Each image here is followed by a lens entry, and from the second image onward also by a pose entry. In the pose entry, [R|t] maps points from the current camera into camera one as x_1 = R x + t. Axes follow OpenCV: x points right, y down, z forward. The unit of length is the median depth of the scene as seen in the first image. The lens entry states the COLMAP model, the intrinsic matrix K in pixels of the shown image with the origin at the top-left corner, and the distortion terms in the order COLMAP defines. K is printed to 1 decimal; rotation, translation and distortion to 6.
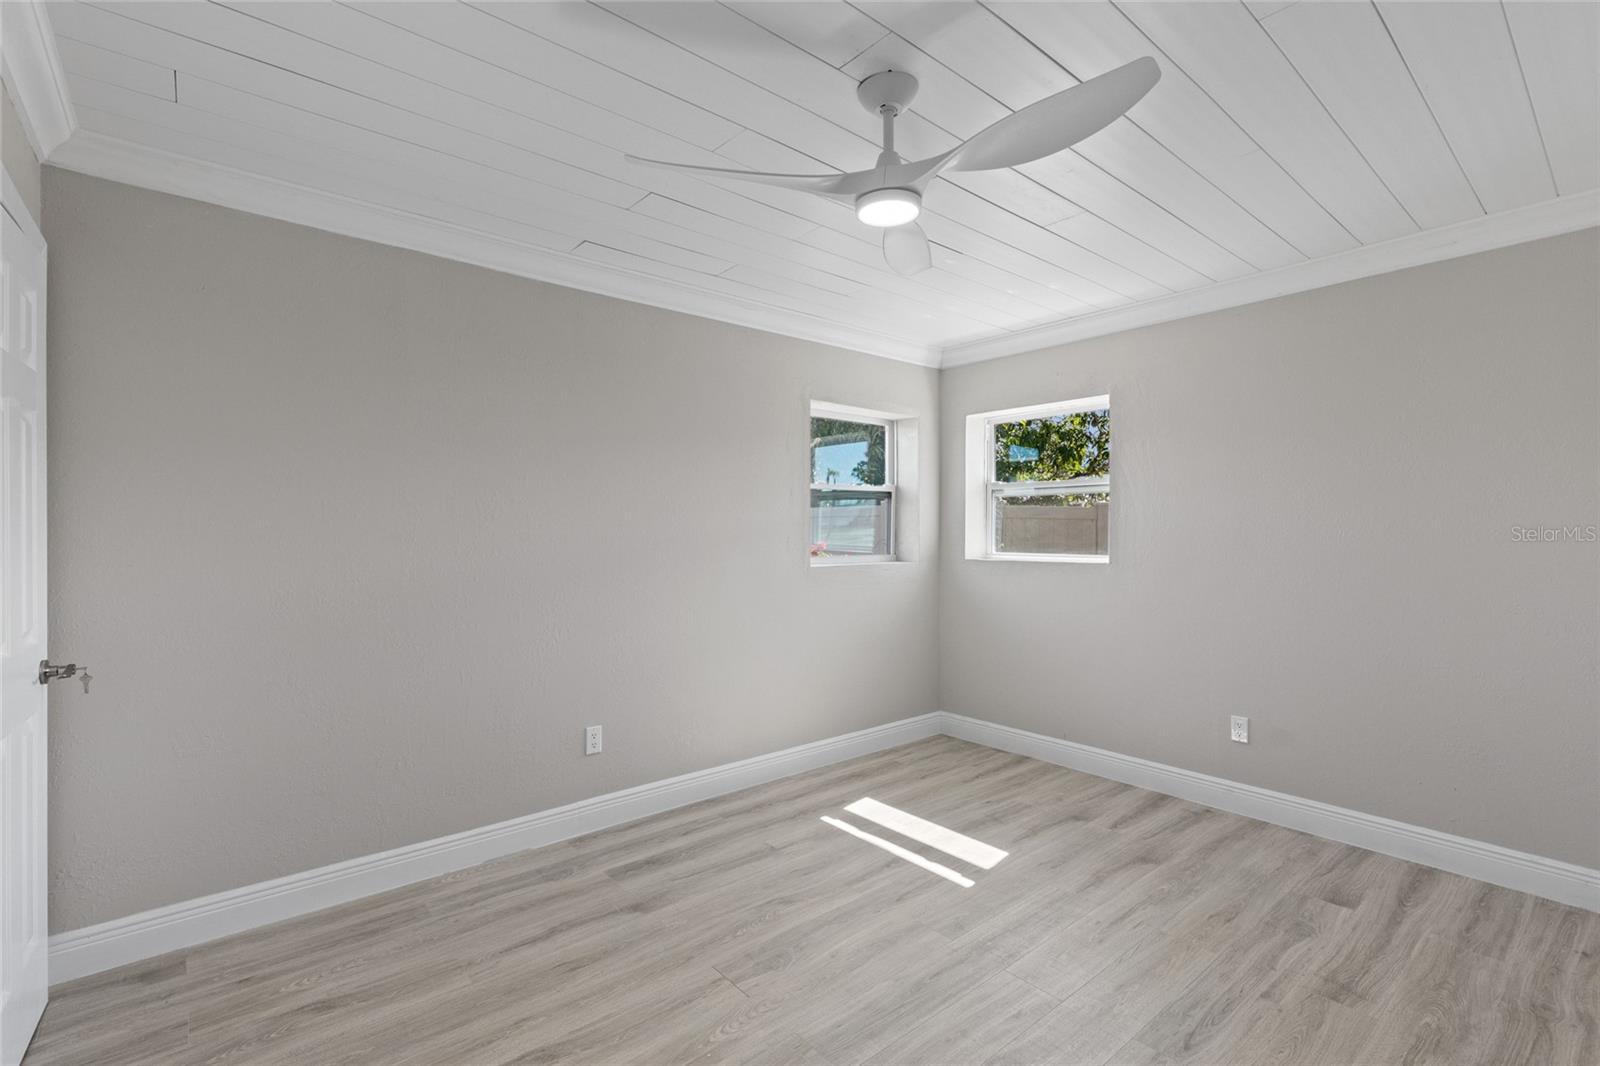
lens RADIAL K [[727.8, 0, 797.9], [0, 727.8, 535.7], [0, 0, 1]] dist [0.001419, -0.000391]
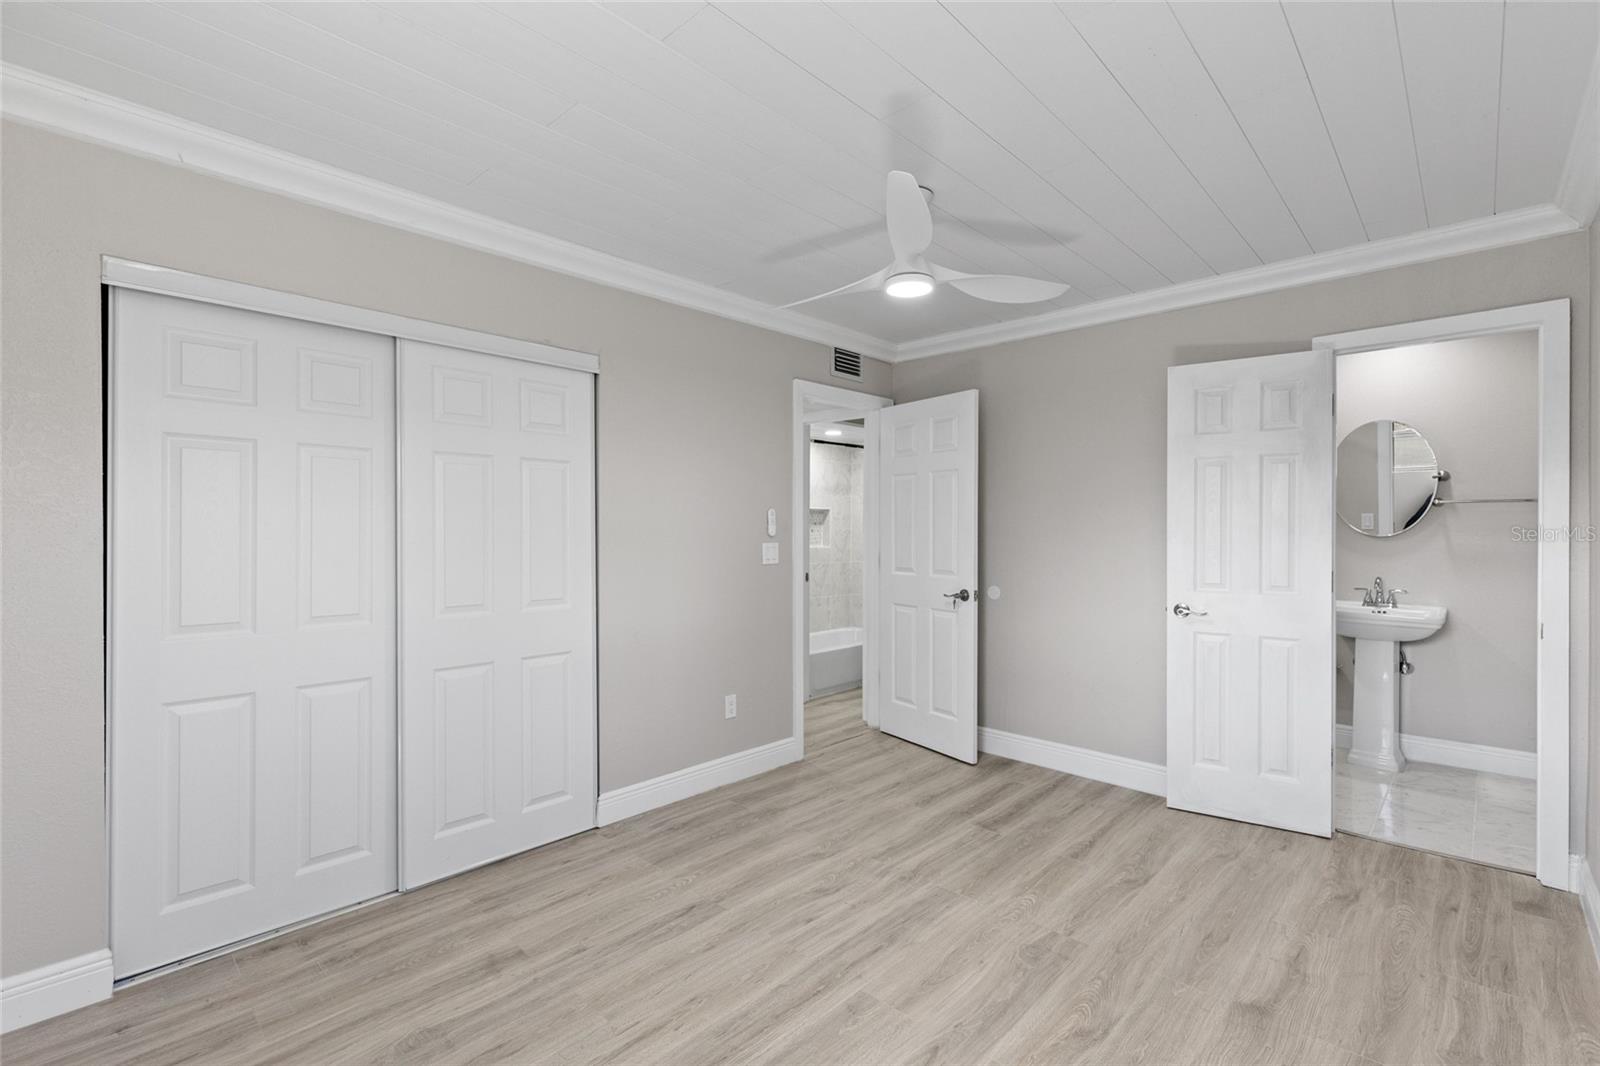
lens RADIAL K [[727.8, 0, 796.2], [0, 727.8, 536.6], [0, 0, 1]] dist [0.001419, -0.000391]
pose [[-0.993337, 0.000847, -0.115245, 0.417781], [-0.001149, 0.999851, 0.017251, -0.010006], [0.115243, 0.017268, -0.993187, 1.980118]]
